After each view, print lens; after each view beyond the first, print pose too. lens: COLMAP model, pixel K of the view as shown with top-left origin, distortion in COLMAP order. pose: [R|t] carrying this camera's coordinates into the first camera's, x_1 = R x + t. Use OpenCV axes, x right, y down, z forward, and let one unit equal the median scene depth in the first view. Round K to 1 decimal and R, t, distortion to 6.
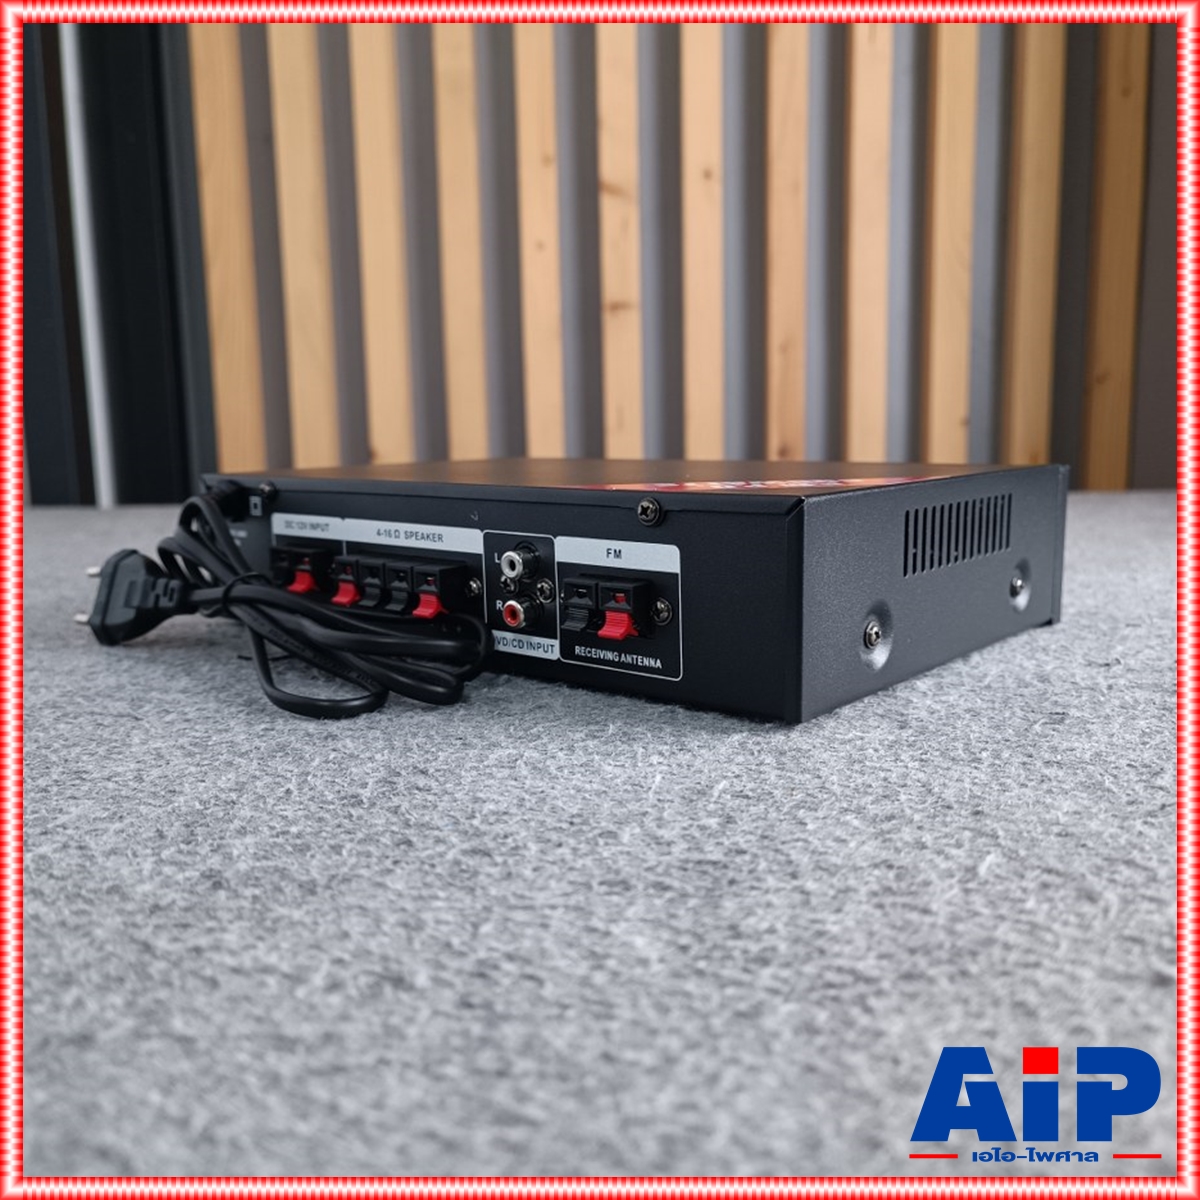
lens RADIAL K [[1122.9, 0, 600.0], [0, 1122.9, 600.0], [0, 0, 1]] dist [-0.045258, 0.114283]
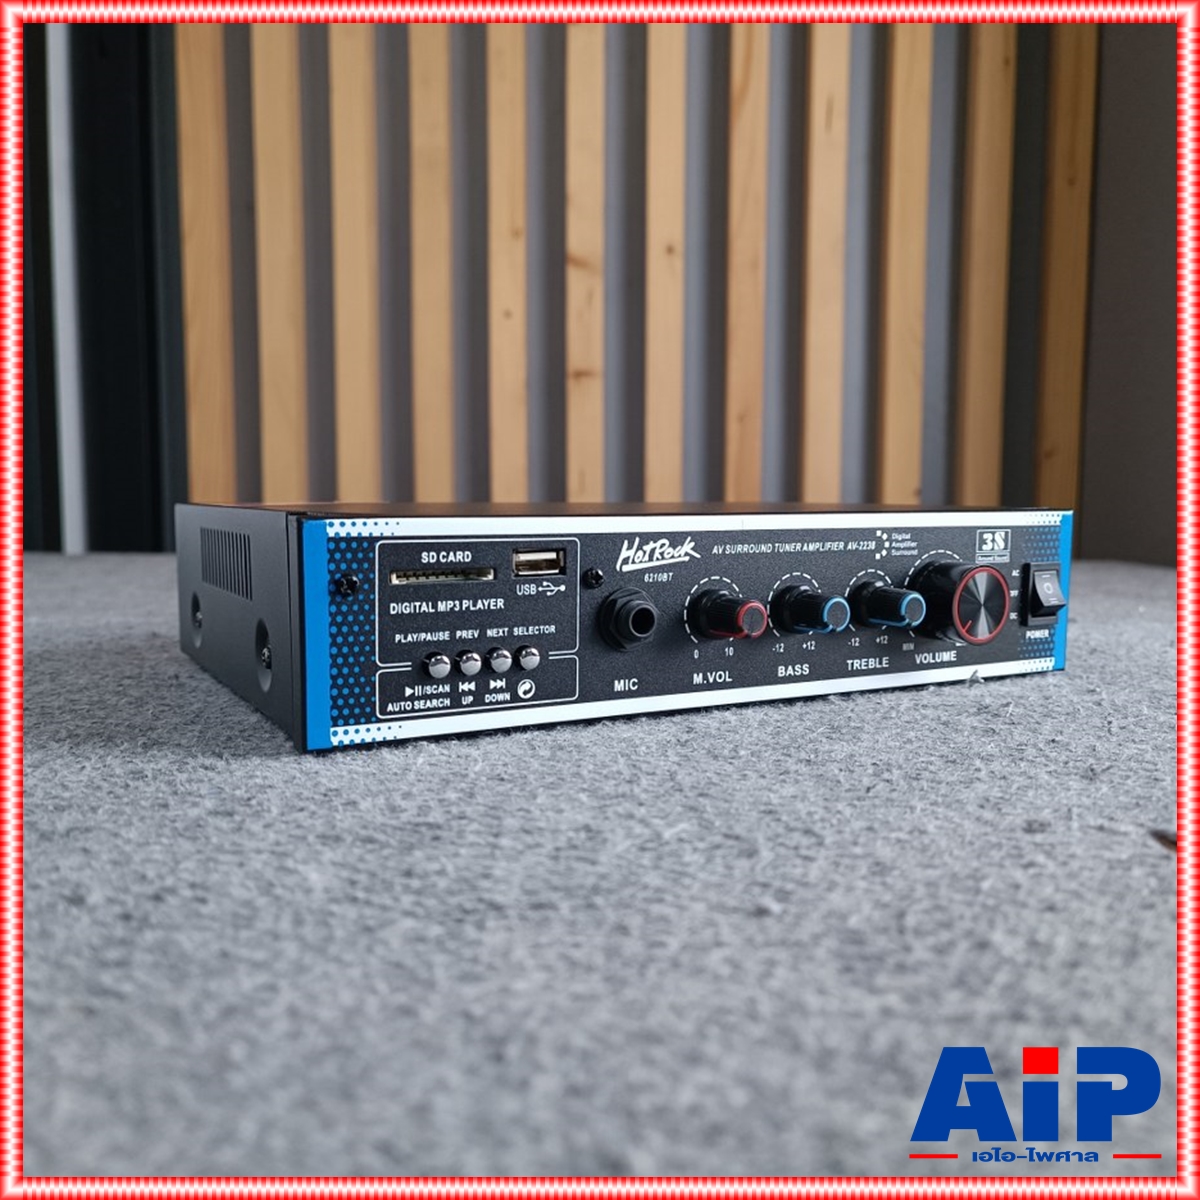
lens RADIAL K [[1120.0, 0, 600.0], [0, 1120.0, 600.0], [0, 0, 1]] dist [-0.026409, 0.075378]
pose [[0.999713, 0.023906, -0.001573, 0.242039], [-0.023957, 0.997545, -0.065803, 0.078513], [-0.000004, 0.065822, 0.997831, -0.086559]]
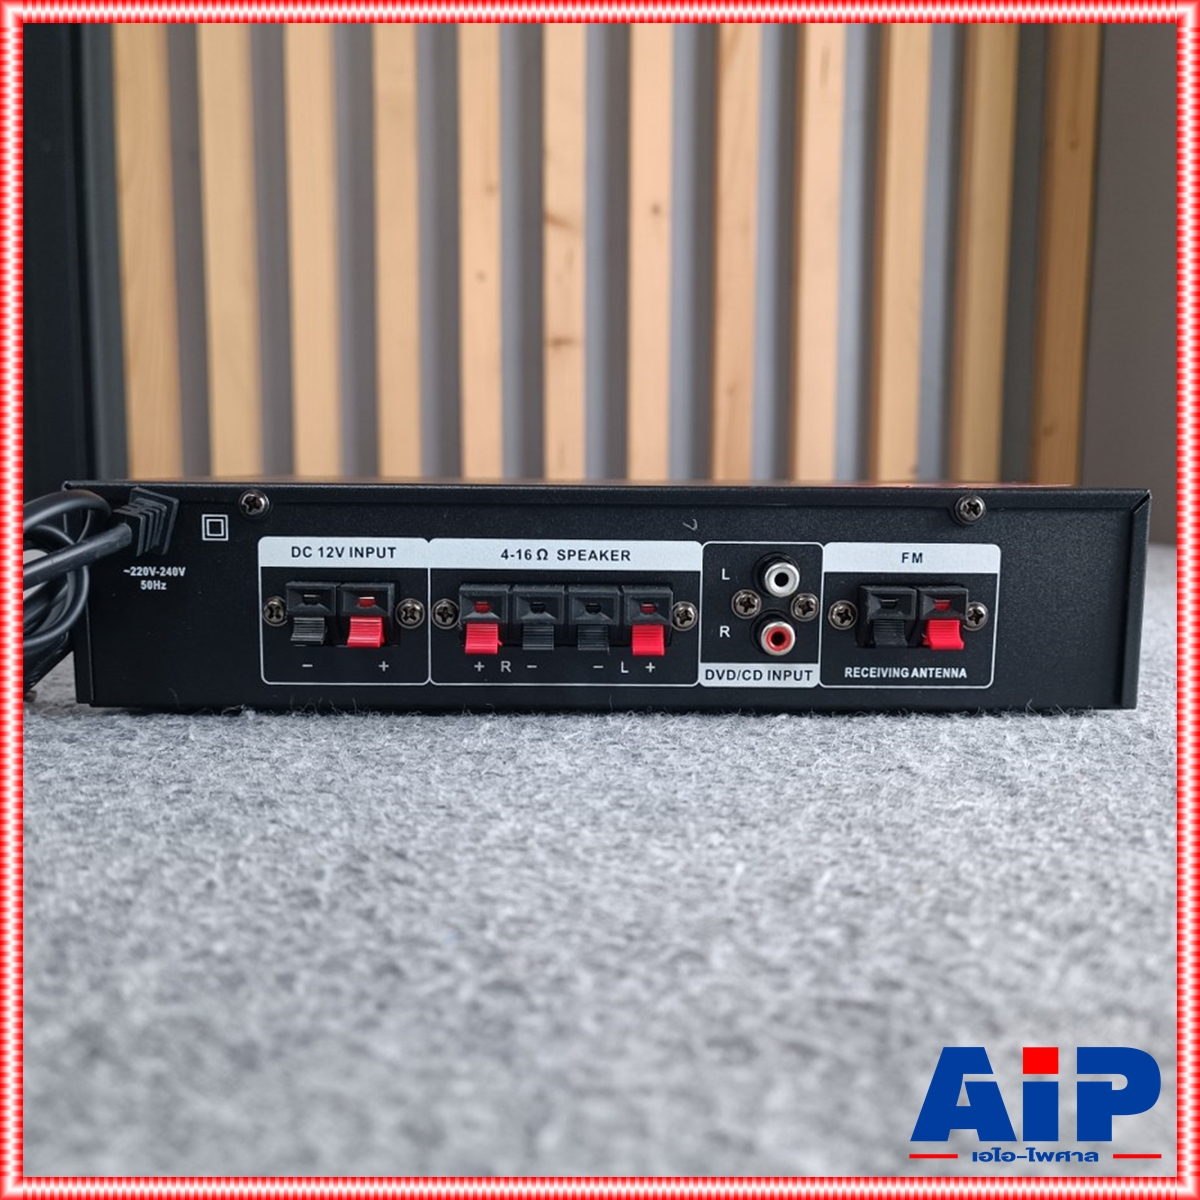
lens RADIAL K [[1120.0, 0, 600.0], [0, 1120.0, 600.0], [0, 0, 1]] dist [-0.026409, 0.075378]
pose [[0.997157, 0.019423, 0.072810, -0.100419], [-0.016017, 0.998762, -0.047087, 0.024371], [-0.073634, 0.045787, 0.996234, 0.309634]]
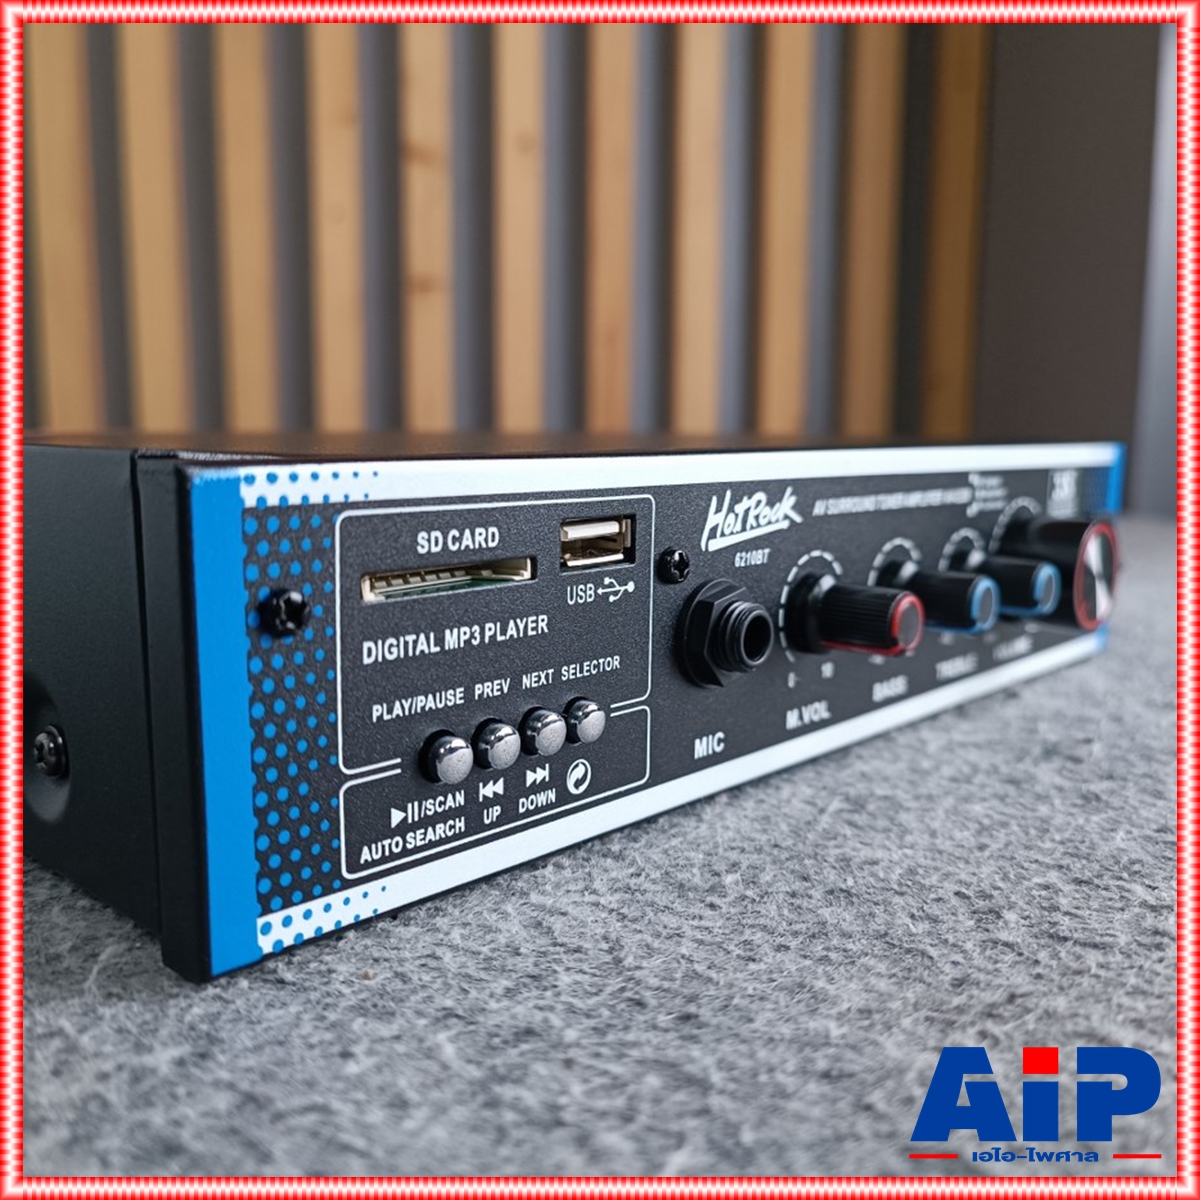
lens RADIAL K [[1150.2, 0, 600.0], [0, 1150.2, 600.0], [0, 0, 1]] dist [-0.090120, 0.134070]
pose [[0.991523, 0.010499, 0.129508, 0.228718], [-0.009125, 0.999896, -0.011195, -0.003839], [-0.129612, 0.009918, 0.991515, 0.473890]]
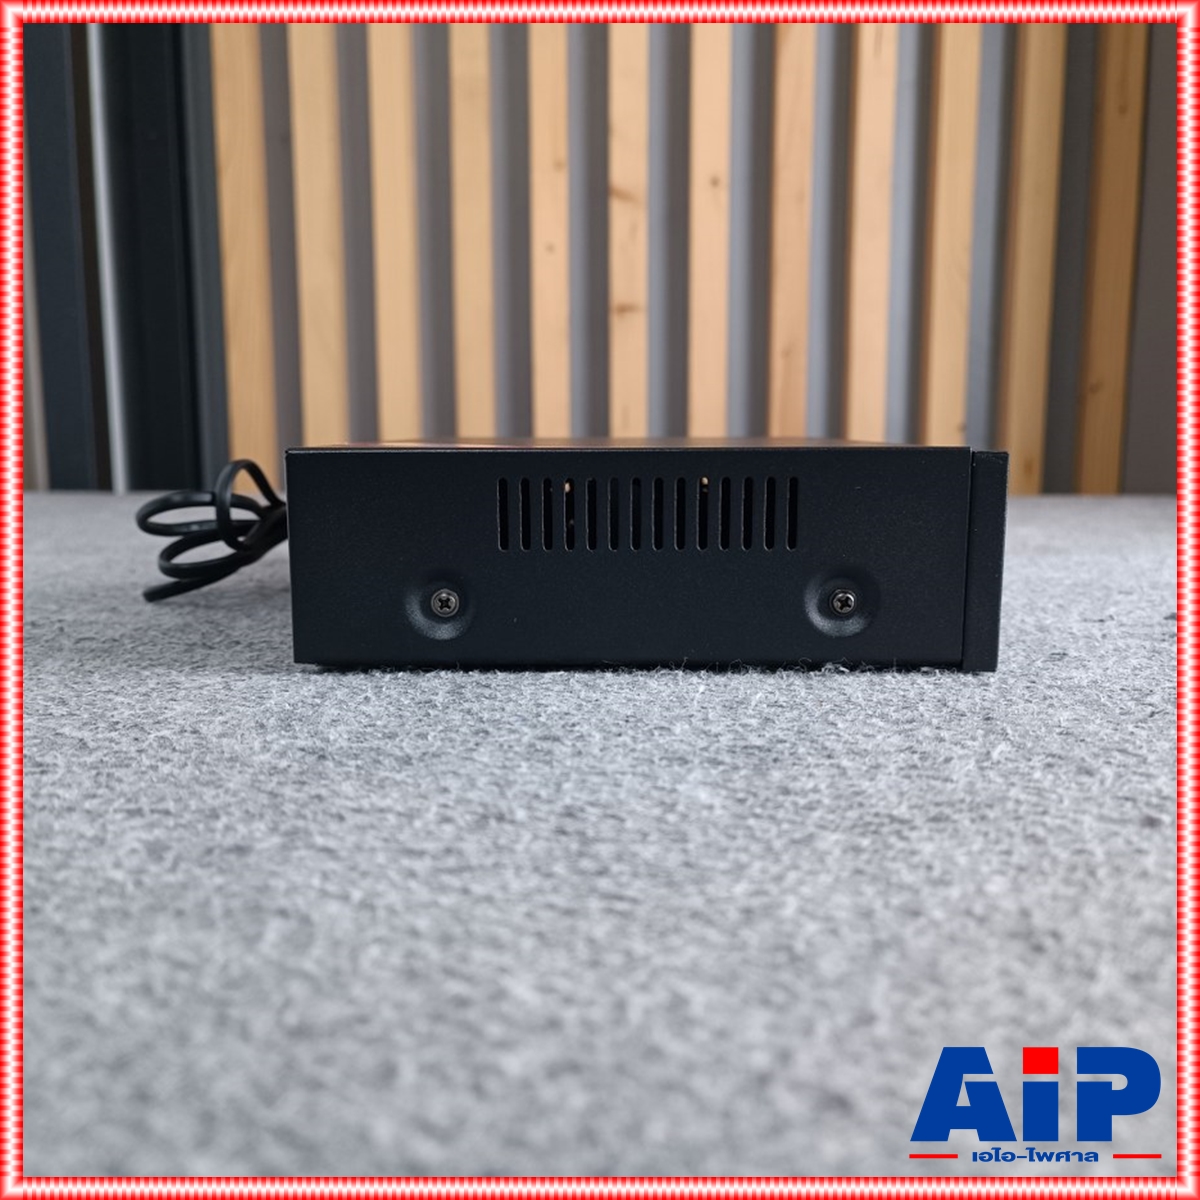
lens RADIAL K [[1120.0, 0, 600.0], [0, 1120.0, 600.0], [0, 0, 1]] dist [-0.026409, 0.075378]
pose [[0.999802, 0.018112, 0.008271, -0.066086], [-0.018029, 0.999787, -0.010010, 0.091385], [-0.008450, 0.009859, 0.999916, -0.125896]]
